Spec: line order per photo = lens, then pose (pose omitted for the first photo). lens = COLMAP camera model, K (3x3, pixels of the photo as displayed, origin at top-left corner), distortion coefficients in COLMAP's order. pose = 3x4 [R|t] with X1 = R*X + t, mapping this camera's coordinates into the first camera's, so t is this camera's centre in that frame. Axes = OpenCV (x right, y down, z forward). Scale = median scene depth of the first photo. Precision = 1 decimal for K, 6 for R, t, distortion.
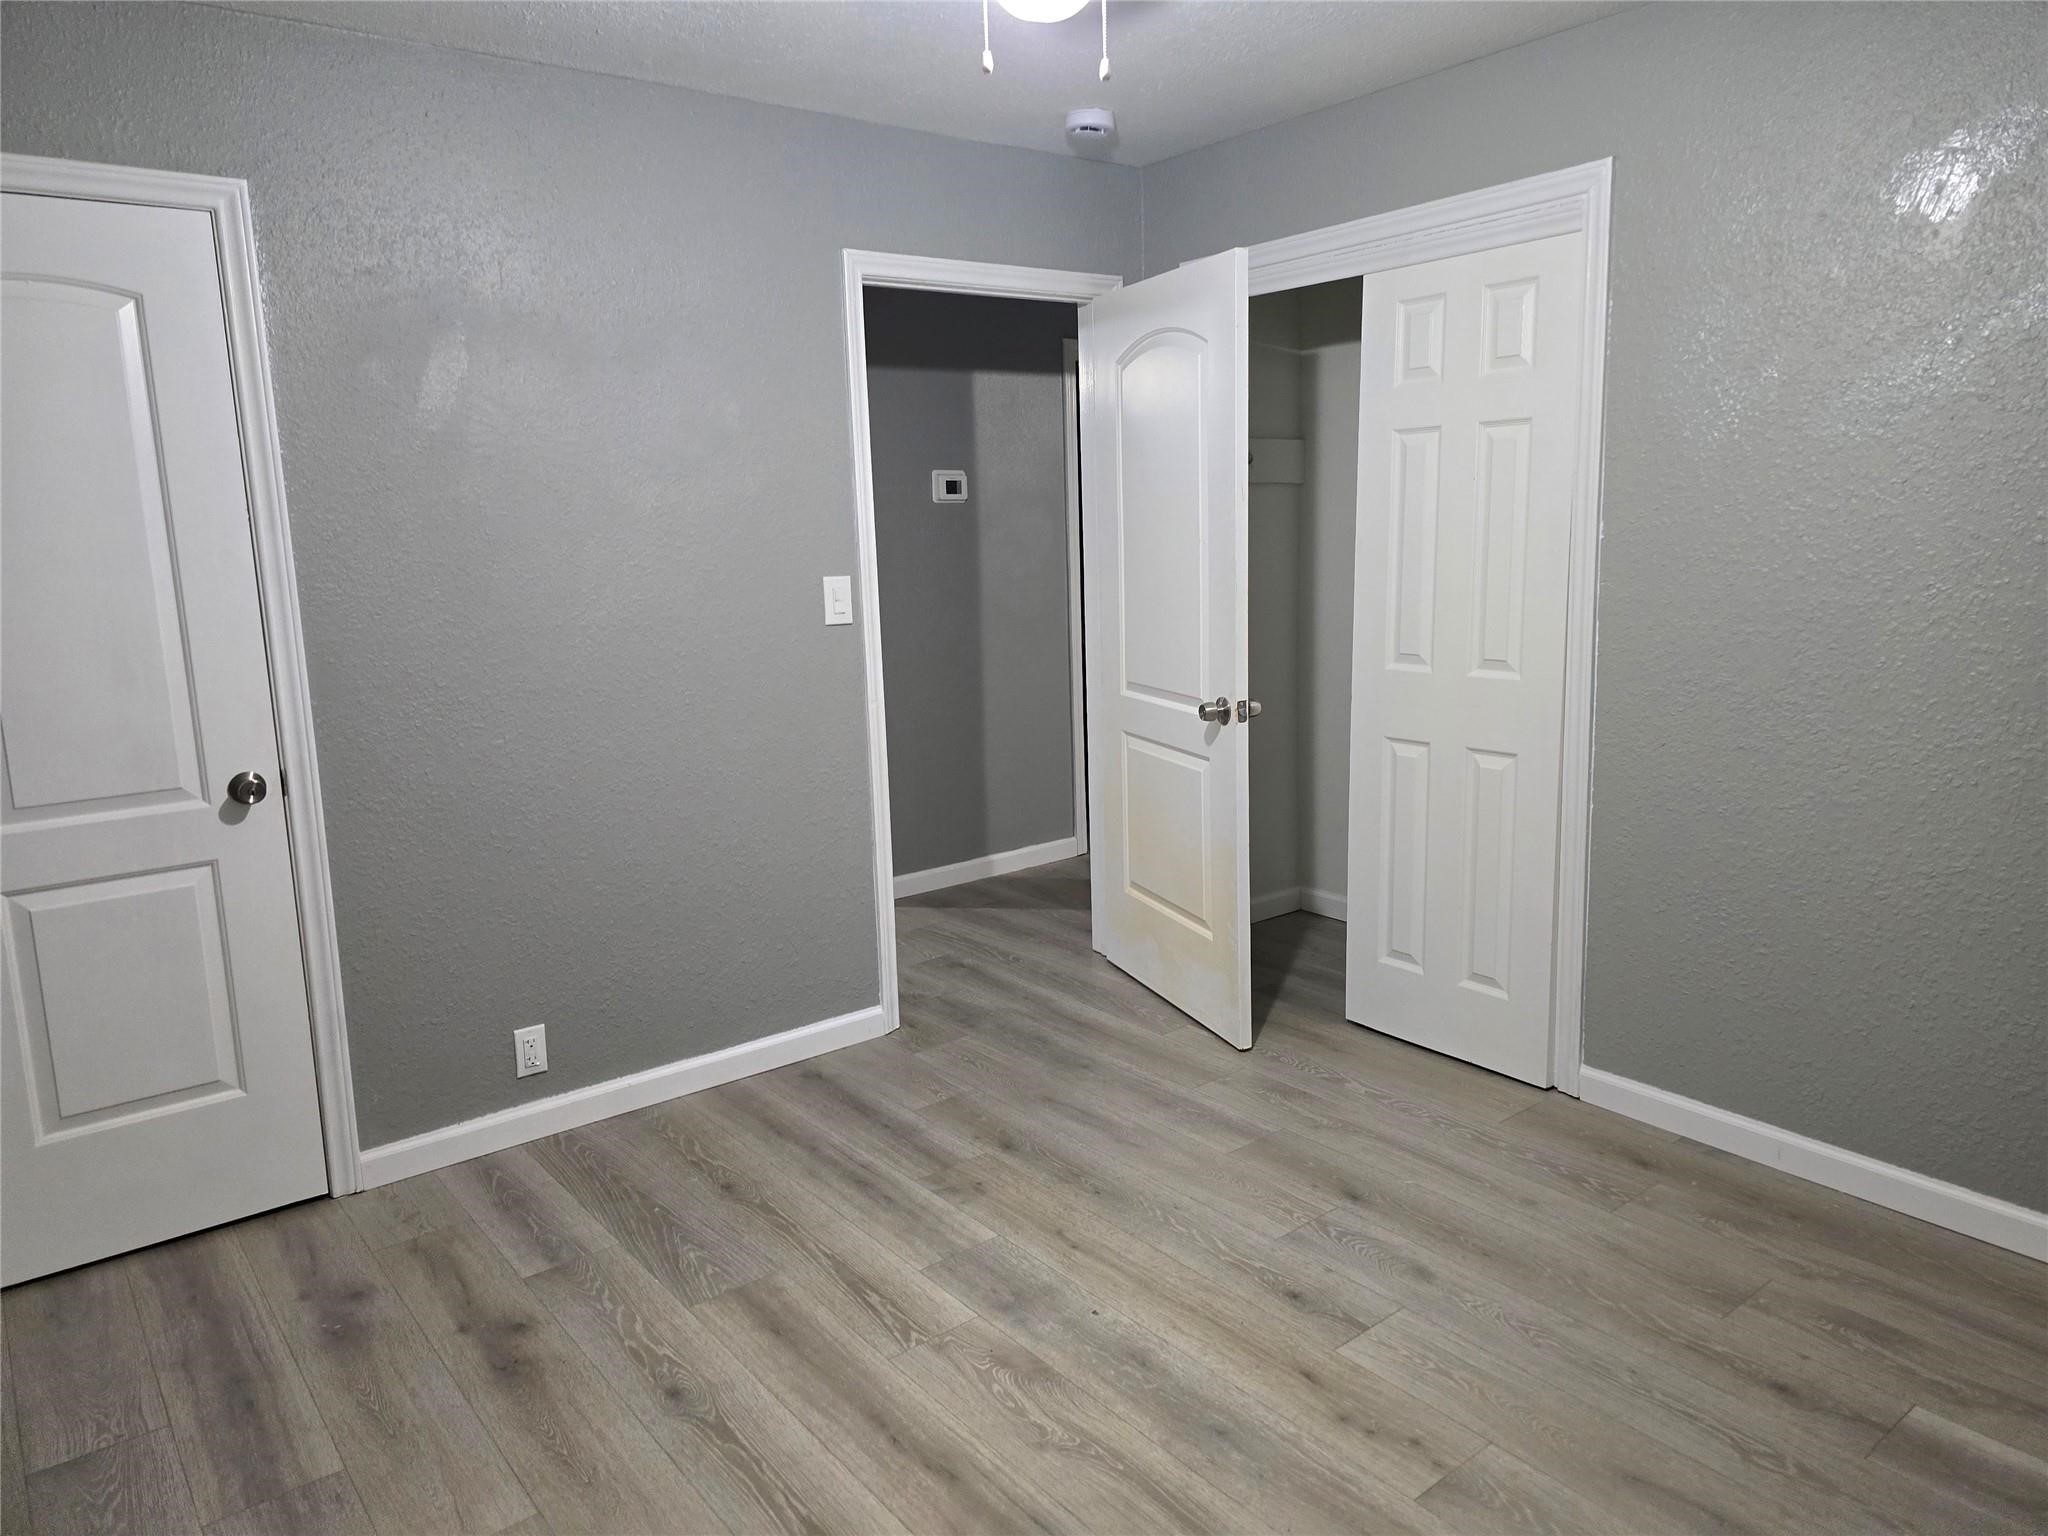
lens RADIAL K [[1375.1, 0, 1027.7], [0, 1375.1, 766.9], [0, 0, 1]] dist [-0.001158, -0.000336]
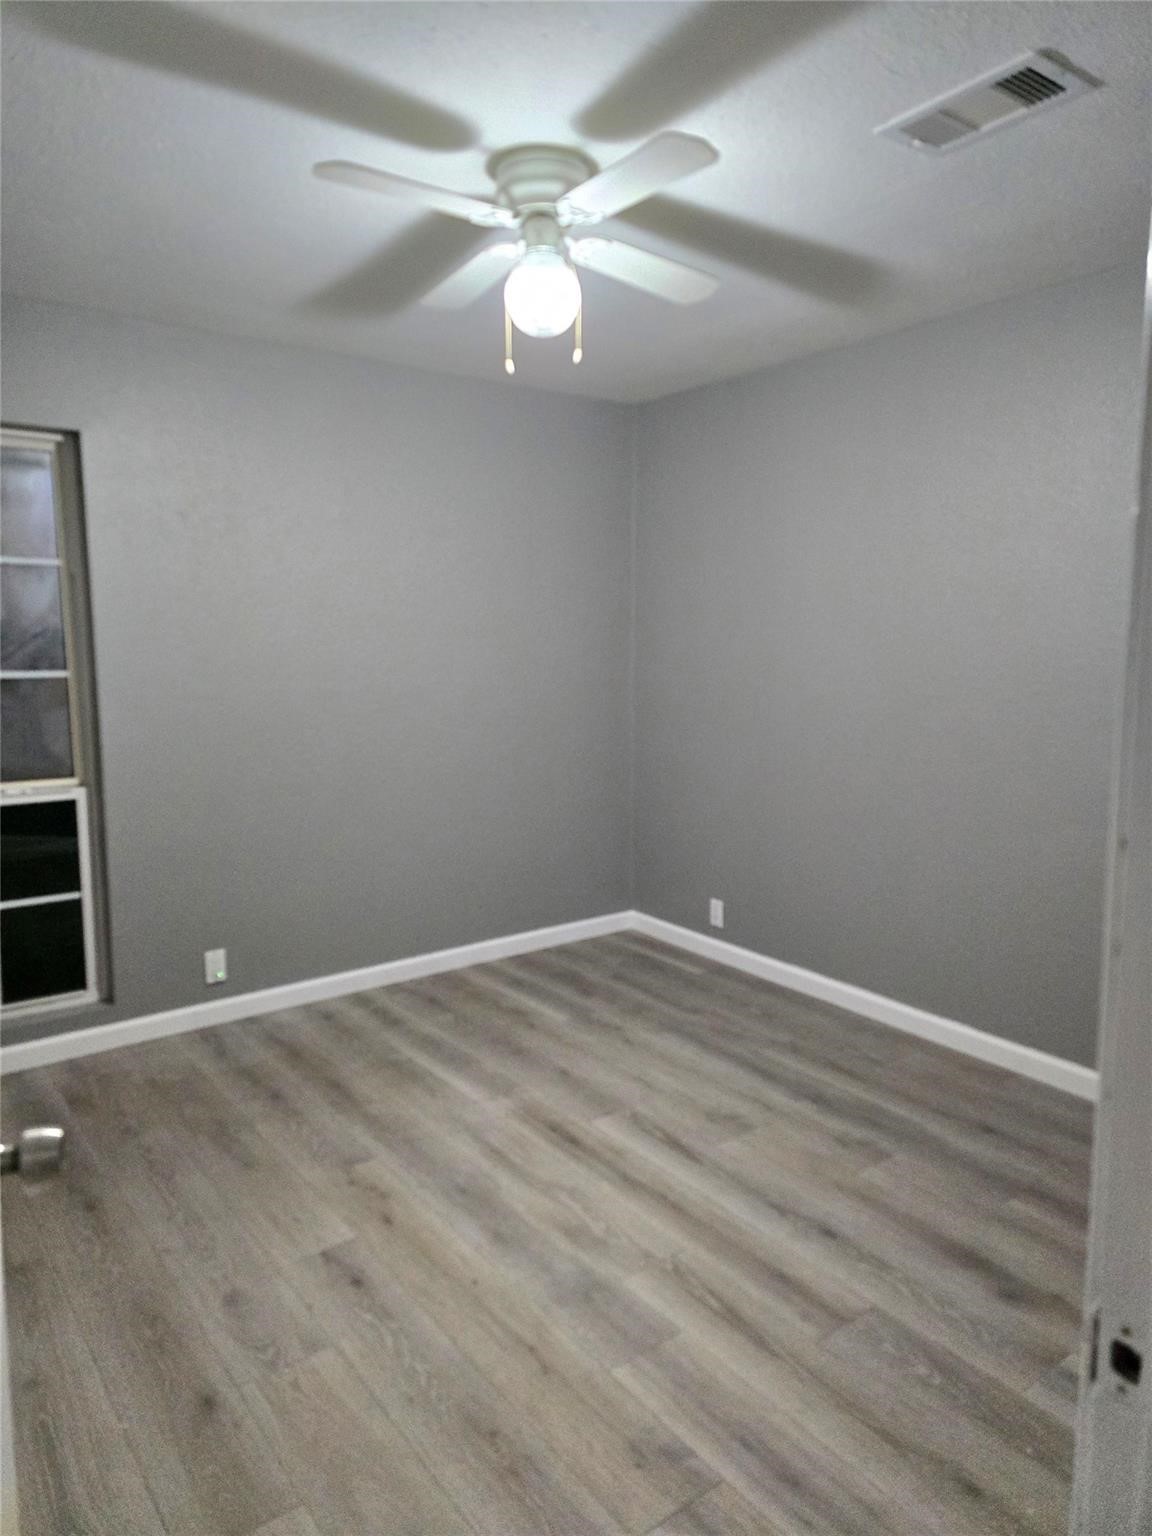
lens RADIAL K [[1031.3, 0, 574.6], [0, 1031.3, 767.2], [0, 0, 1]] dist [-0.001158, -0.000336]
pose [[-0.999477, 0.026538, 0.018490, -0.024154], [0.030805, 0.955280, 0.294095, -0.302853], [-0.009859, 0.294511, -0.955597, 1.731681]]
